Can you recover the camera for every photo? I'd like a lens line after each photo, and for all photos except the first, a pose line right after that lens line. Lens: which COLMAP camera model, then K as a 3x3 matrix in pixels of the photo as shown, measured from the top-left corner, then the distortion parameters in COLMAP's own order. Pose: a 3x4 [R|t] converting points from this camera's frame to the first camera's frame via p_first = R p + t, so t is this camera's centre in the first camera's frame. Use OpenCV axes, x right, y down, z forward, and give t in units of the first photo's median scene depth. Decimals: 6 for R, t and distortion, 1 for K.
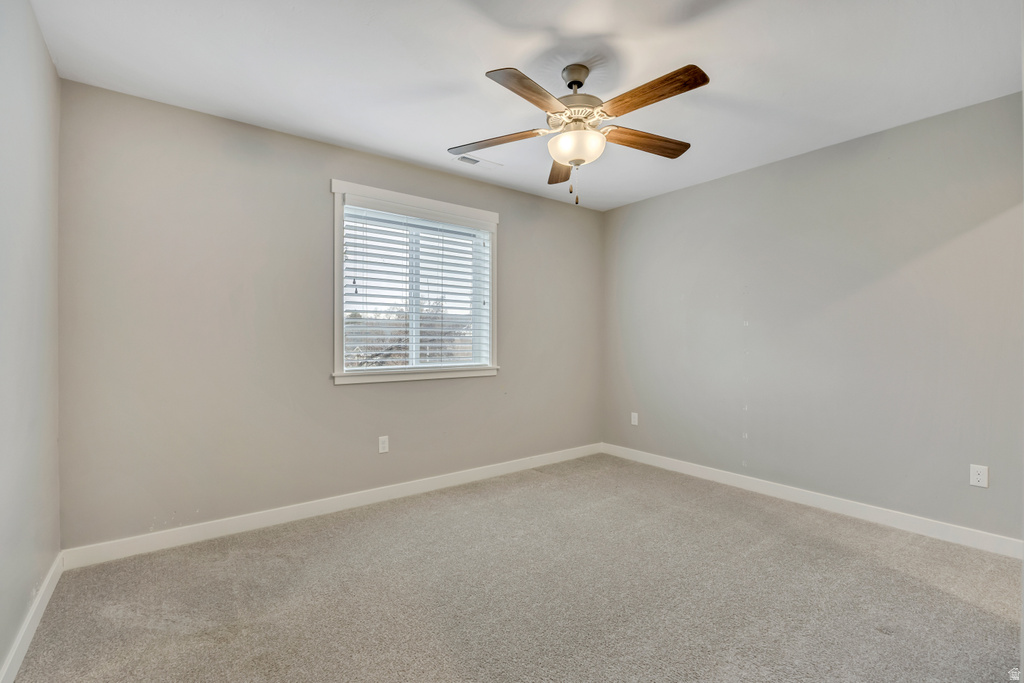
lens RADIAL K [[454.2, 0, 513.6], [0, 454.2, 337.7], [0, 0, 1]] dist [-0.028828, 0.000083]
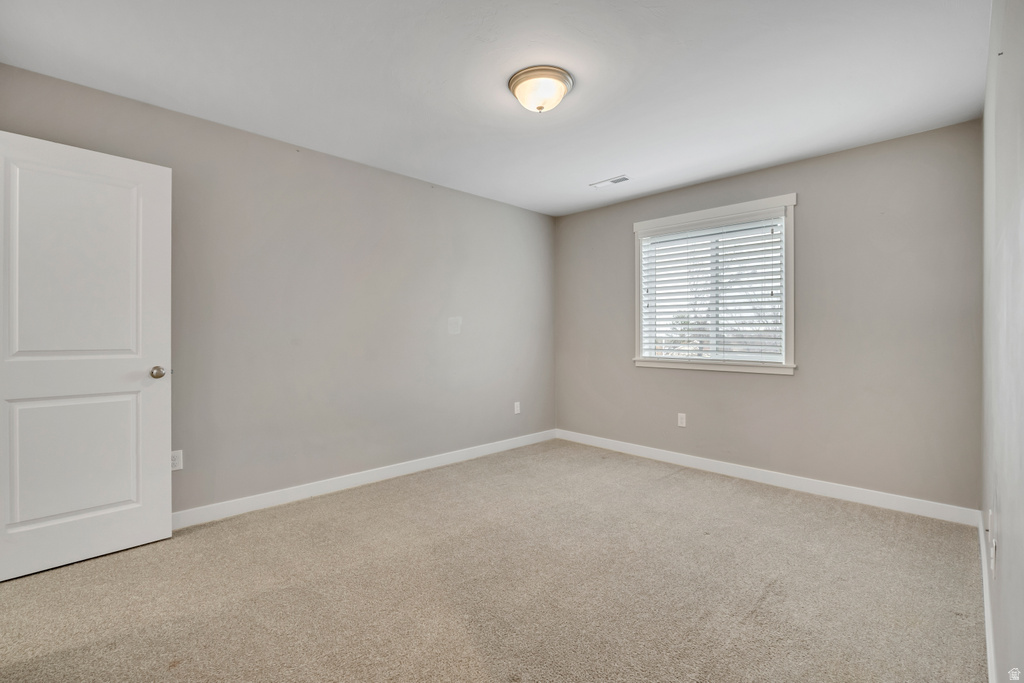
lens RADIAL K [[454.2, 0, 513.6], [0, 454.2, 337.7], [0, 0, 1]] dist [-0.028828, 0.000083]
pose [[0.119959, 0.010372, -0.992725, 0.878955], [0.012362, 0.999852, 0.011941, -0.008388], [0.992702, -0.013704, 0.119813, 0.397950]]
